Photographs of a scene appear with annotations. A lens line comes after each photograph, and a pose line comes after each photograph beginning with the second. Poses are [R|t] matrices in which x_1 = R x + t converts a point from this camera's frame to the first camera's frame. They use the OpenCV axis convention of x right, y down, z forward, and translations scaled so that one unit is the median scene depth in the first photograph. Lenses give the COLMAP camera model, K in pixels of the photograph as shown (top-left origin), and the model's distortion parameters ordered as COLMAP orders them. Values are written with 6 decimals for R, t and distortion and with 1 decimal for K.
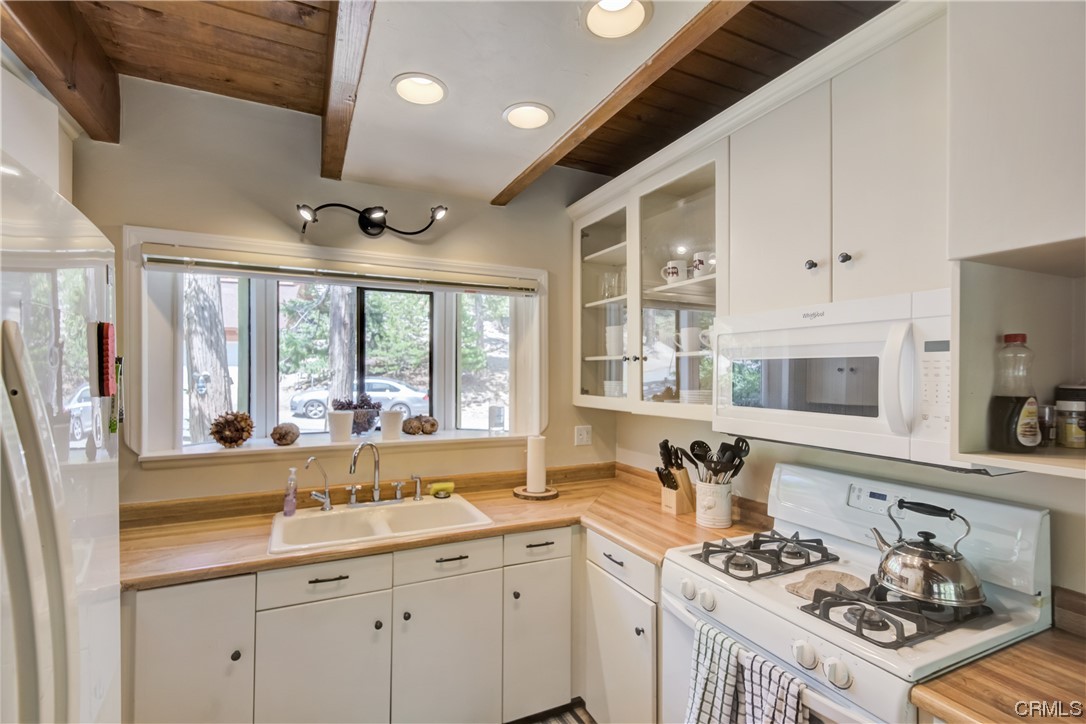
lens RADIAL K [[494.7, 0, 532.1], [0, 494.7, 373.0], [0, 0, 1]] dist [0.008738, -0.000023]
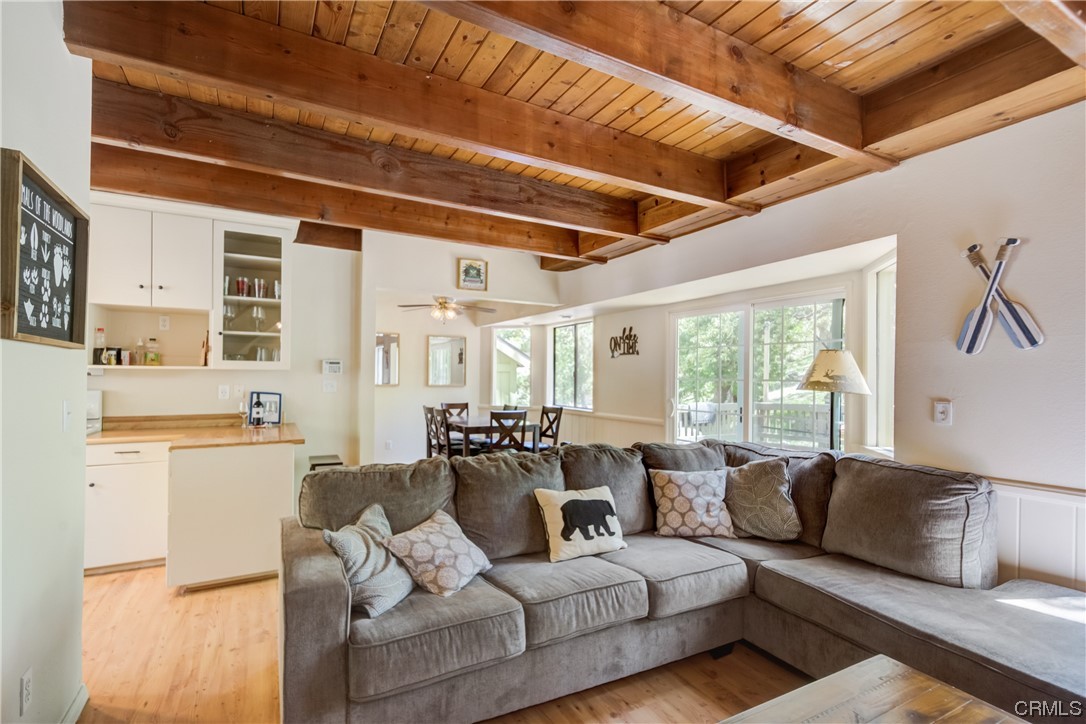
lens RADIAL K [[498.0, 0, 518.1], [0, 498.0, 373.8], [0, 0, 1]] dist [0.011469, 0.000213]
pose [[-0.043010, -0.001721, 0.999073, -1.150835], [-0.010764, 0.999941, 0.001259, 0.087968], [-0.999017, -0.010700, -0.043026, -0.751698]]
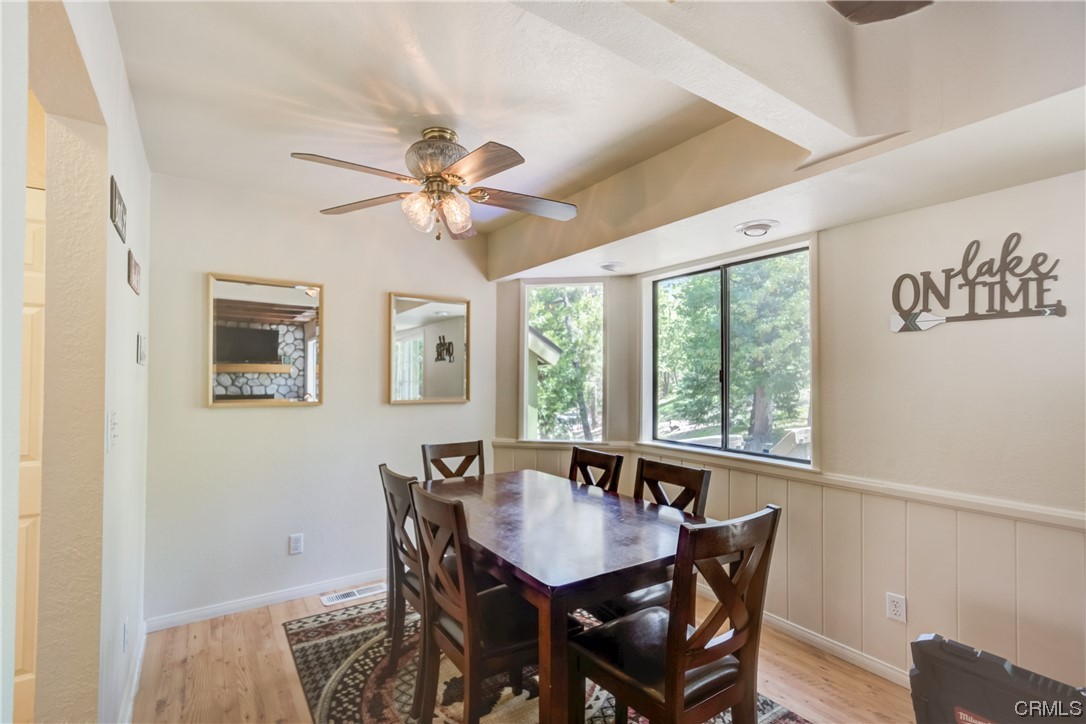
lens RADIAL K [[494.7, 0, 532.1], [0, 494.7, 373.0], [0, 0, 1]] dist [0.008738, -0.000023]
pose [[-0.151639, 0.004944, 0.988424, 0.658078], [-0.005371, 0.999969, -0.005826, 0.091454], [-0.988421, -0.006193, -0.151607, -0.490238]]
